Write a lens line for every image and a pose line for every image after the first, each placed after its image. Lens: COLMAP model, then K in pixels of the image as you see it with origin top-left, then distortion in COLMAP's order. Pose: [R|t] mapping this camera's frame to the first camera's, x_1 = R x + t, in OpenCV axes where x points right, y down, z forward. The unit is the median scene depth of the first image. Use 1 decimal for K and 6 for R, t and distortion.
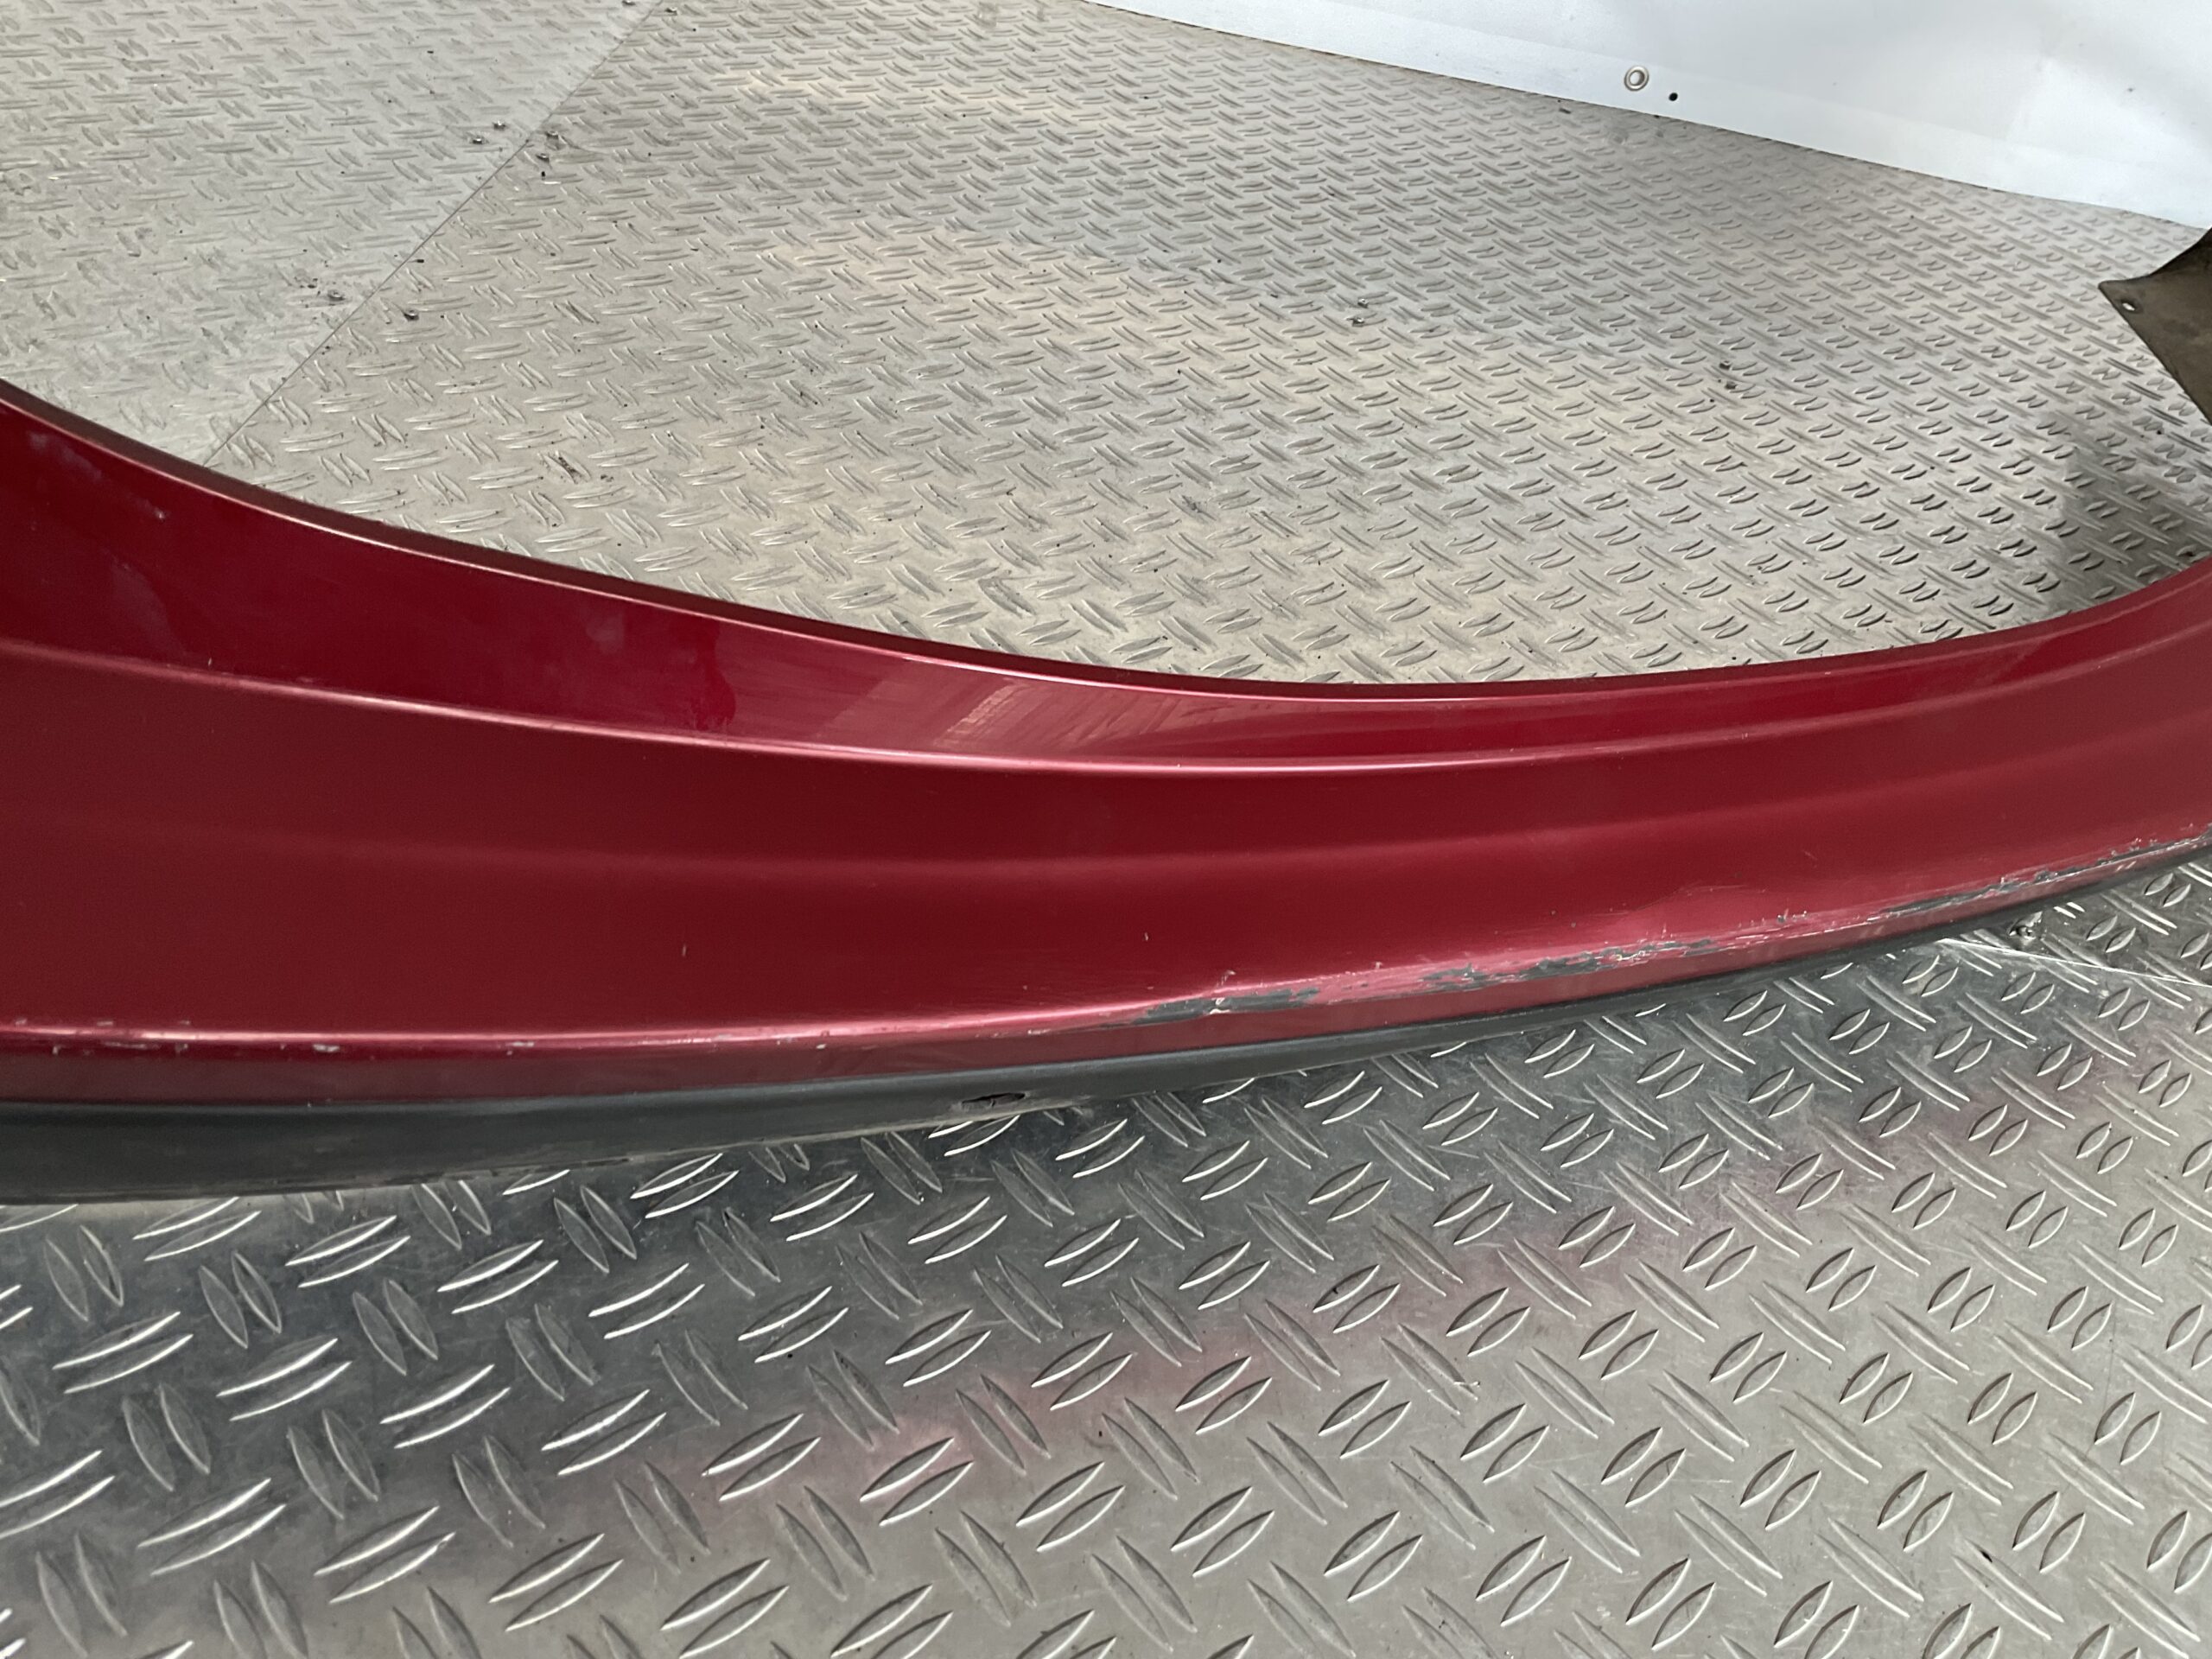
lens RADIAL K [[1847.5, 0, 1098.8], [0, 1847.5, 808.7], [0, 0, 1]] dist [0.079879, -0.145757]
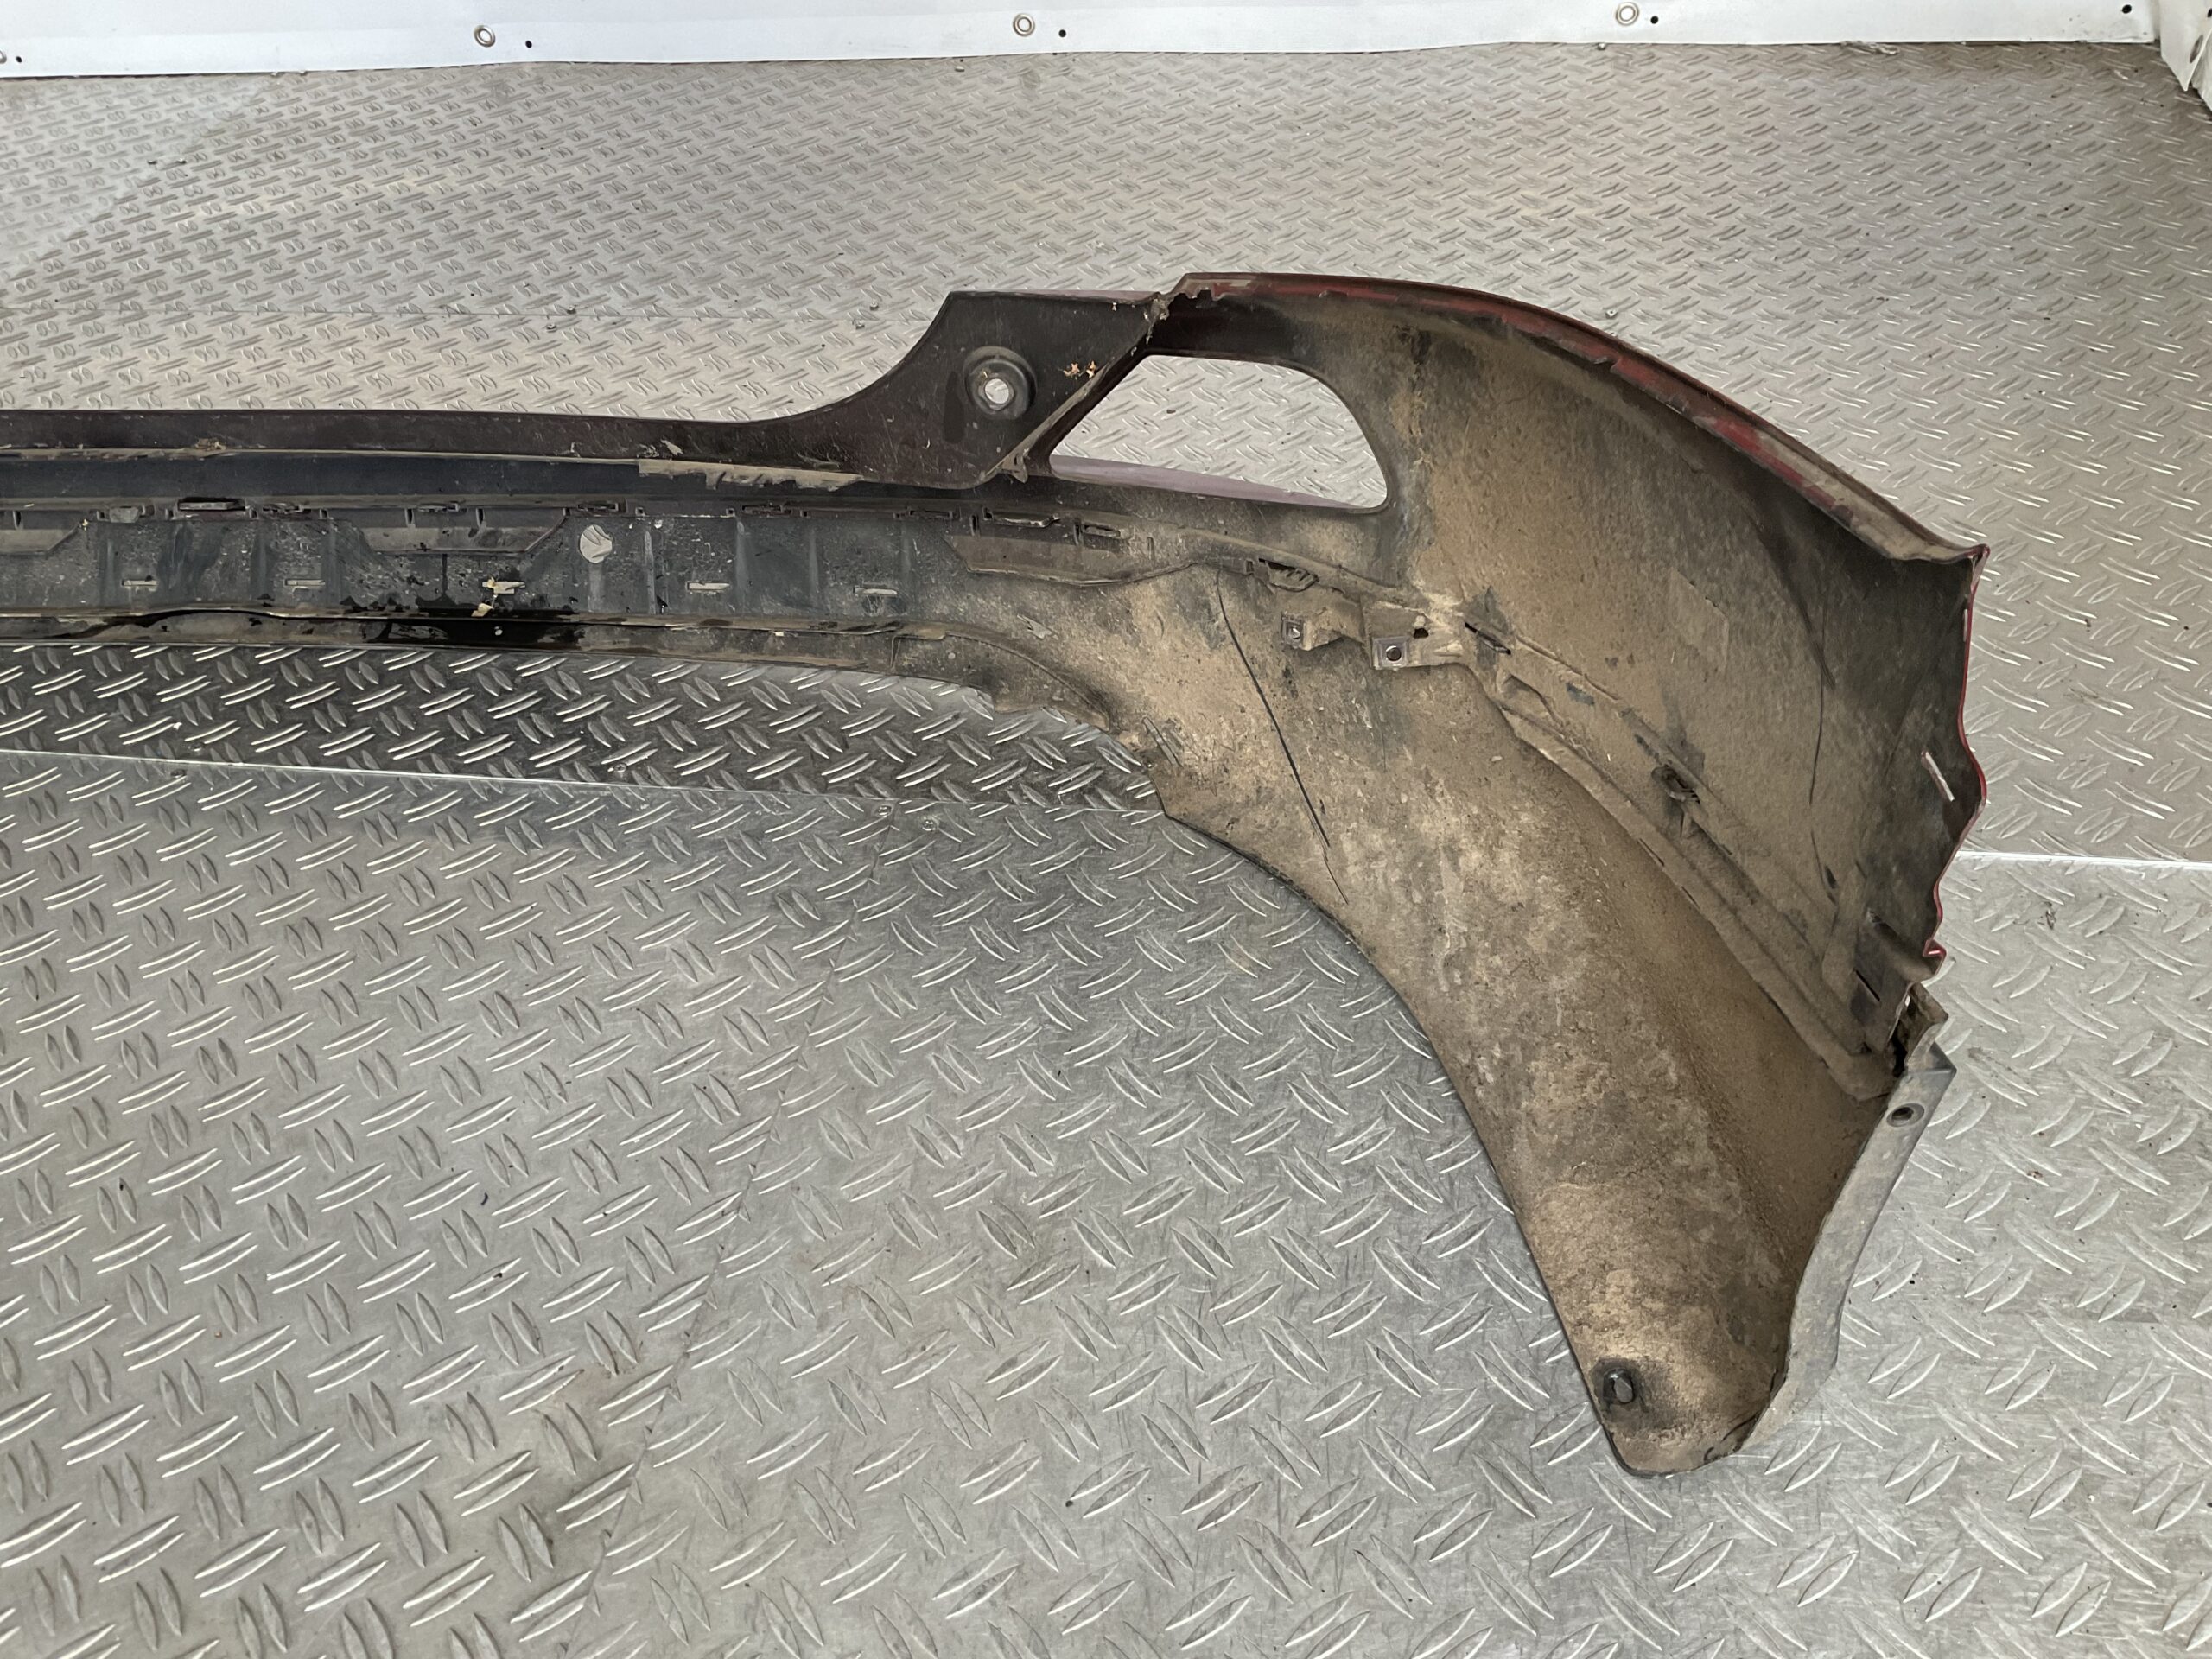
lens RADIAL K [[1847.5, 0, 1116.1], [0, 1847.5, 812.8], [0, 0, 1]] dist [0.079879, -0.145757]
pose [[0.964778, -0.117132, -0.235548, 0.693637], [0.128156, 0.991238, 0.031994, 0.062040], [0.229736, -0.061054, 0.971336, -0.134522]]
